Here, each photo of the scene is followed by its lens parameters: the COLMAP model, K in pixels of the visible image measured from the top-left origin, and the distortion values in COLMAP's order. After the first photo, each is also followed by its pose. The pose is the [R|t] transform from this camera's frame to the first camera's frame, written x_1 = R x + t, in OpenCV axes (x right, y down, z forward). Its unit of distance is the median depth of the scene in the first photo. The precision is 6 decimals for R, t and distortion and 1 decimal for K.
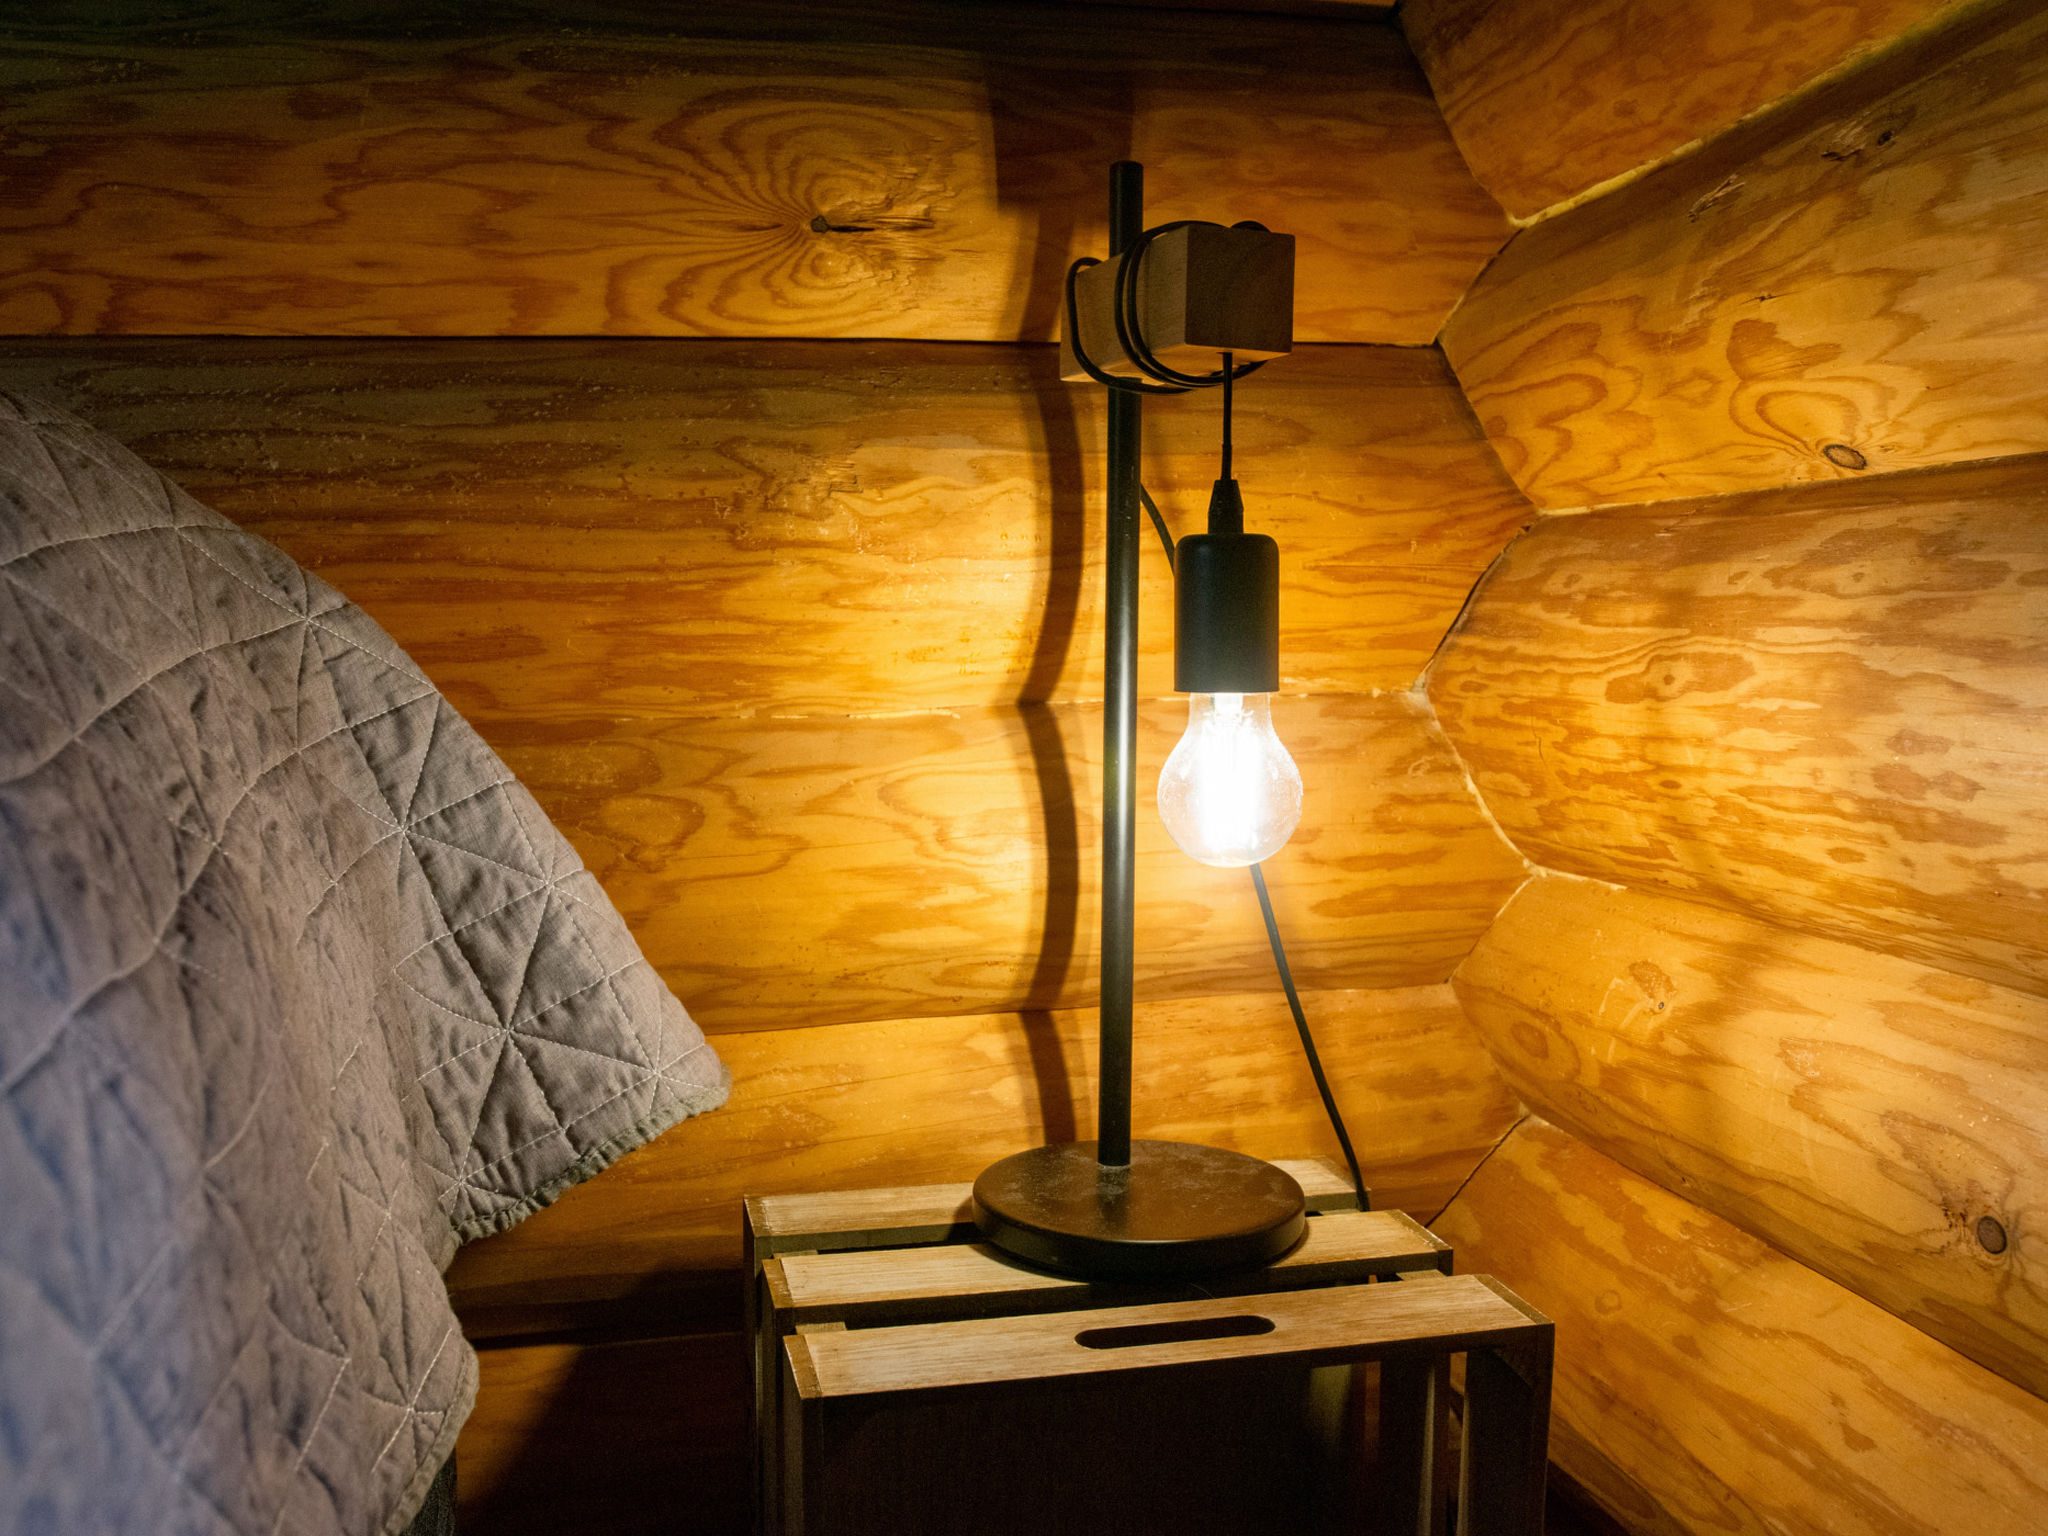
lens RADIAL K [[1780.9, 0, 1024.0], [0, 1780.9, 768.0], [0, 0, 1]] dist [-0.160350, 0.168939]
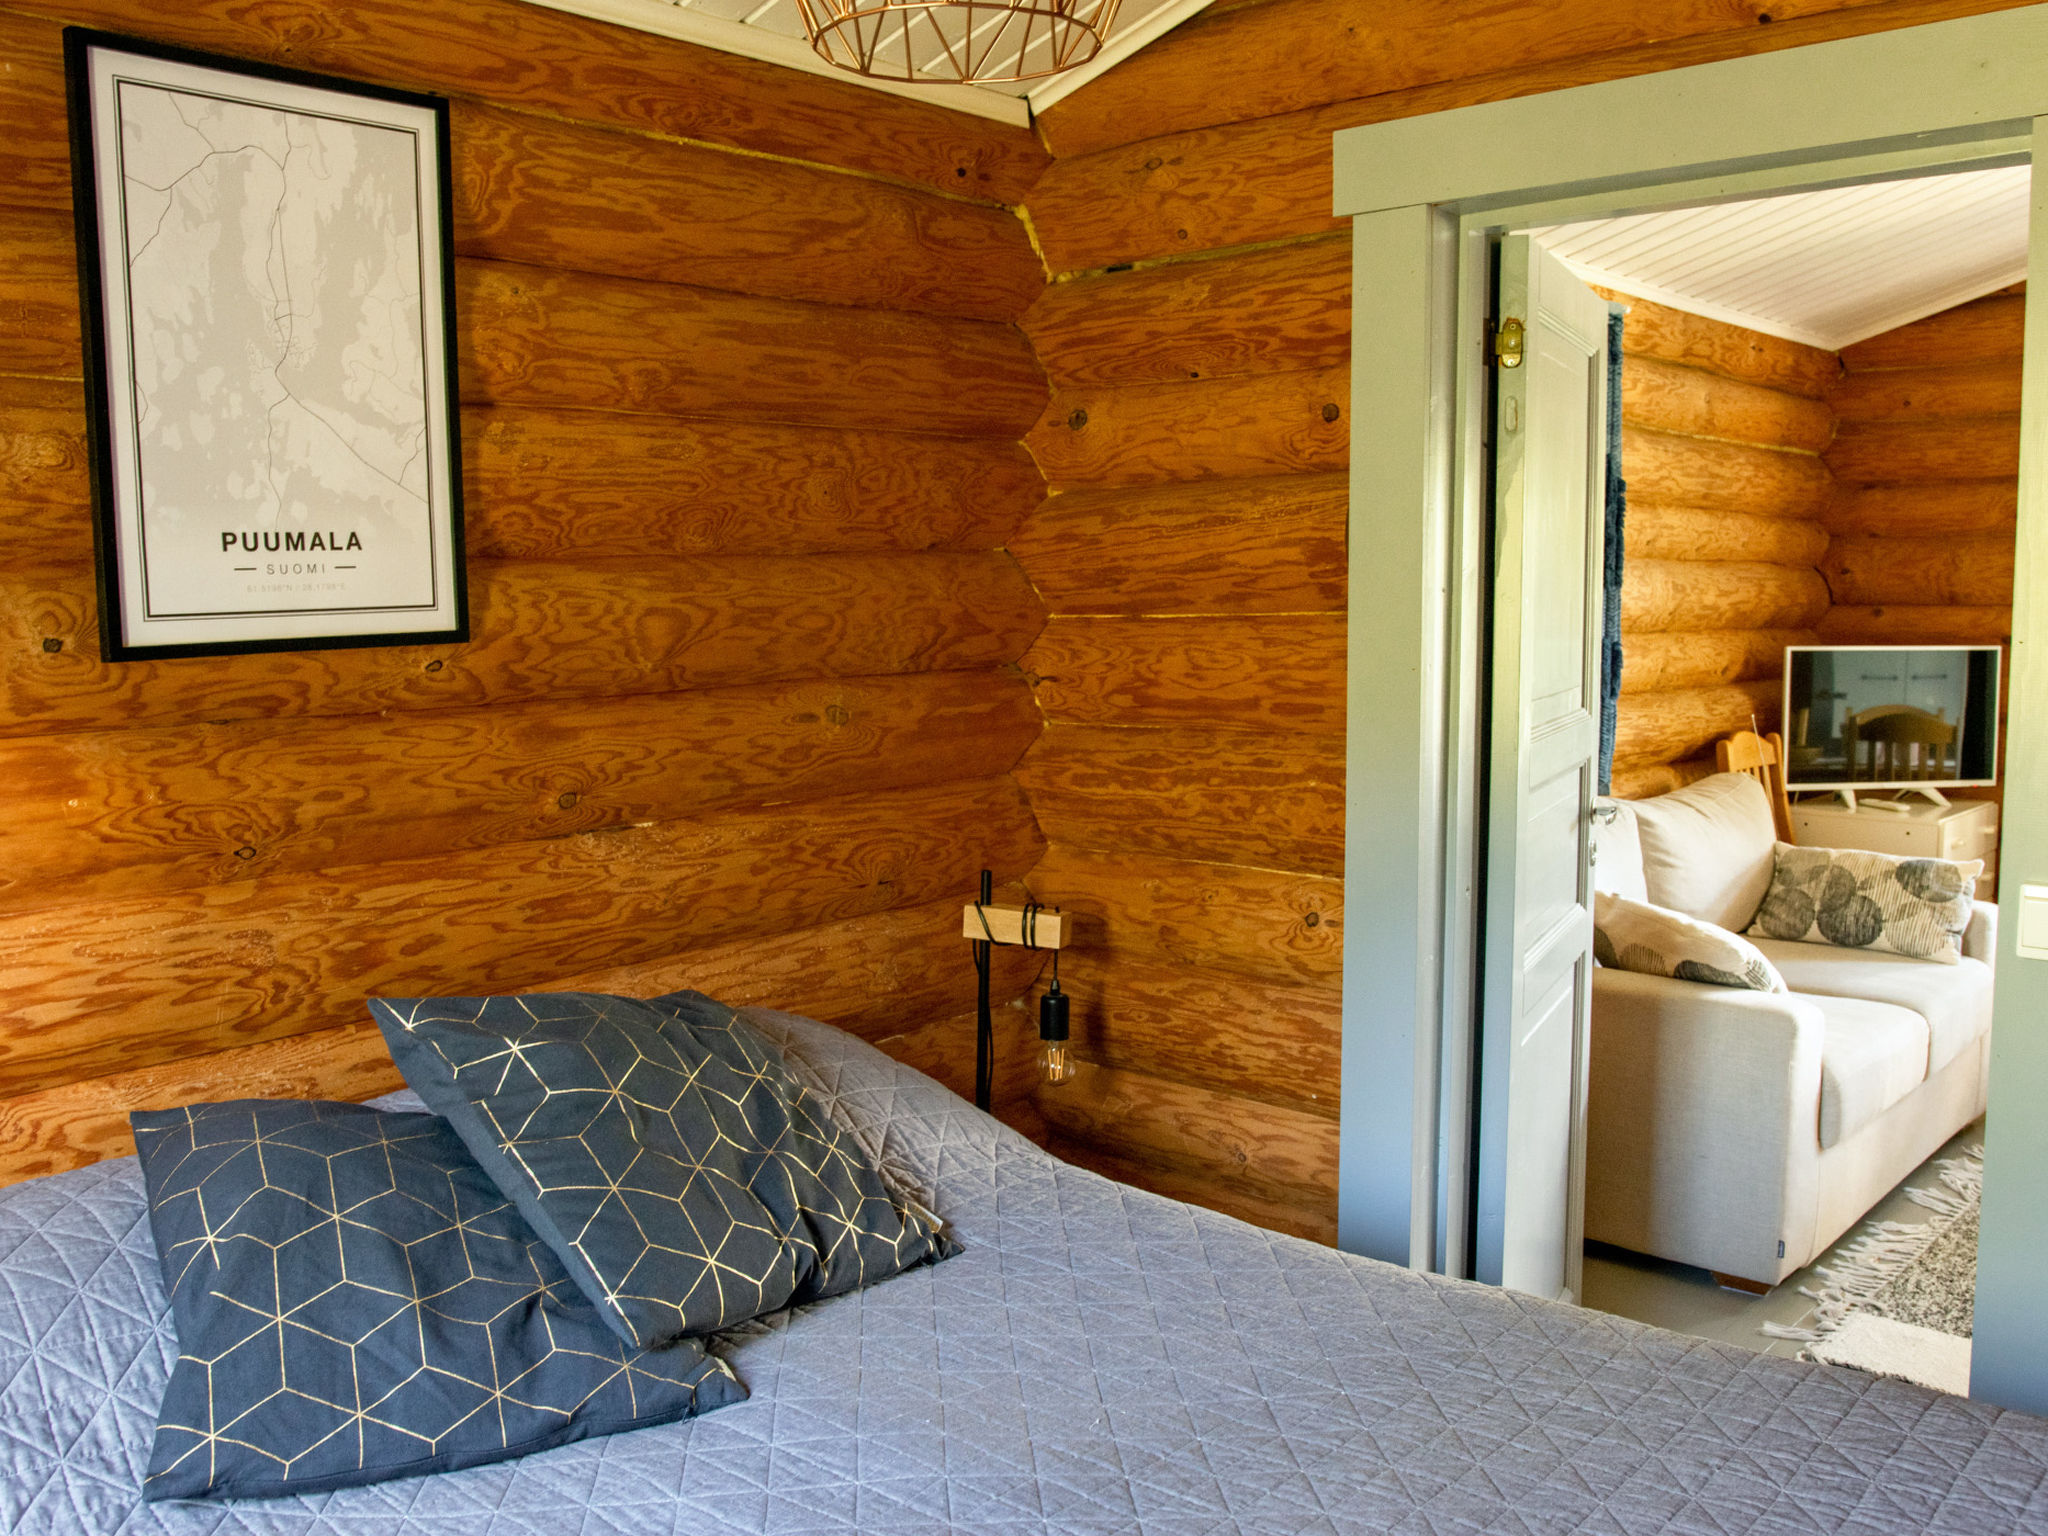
lens RADIAL K [[1780.9, 0, 1024.0], [0, 1780.9, 768.0], [0, 0, 1]] dist [-0.160350, 0.168939]
pose [[0.795859, -0.052916, 0.603165, -2.171532], [0.032350, 0.998467, 0.044912, -0.802208], [-0.604617, -0.016231, 0.796351, -1.896822]]
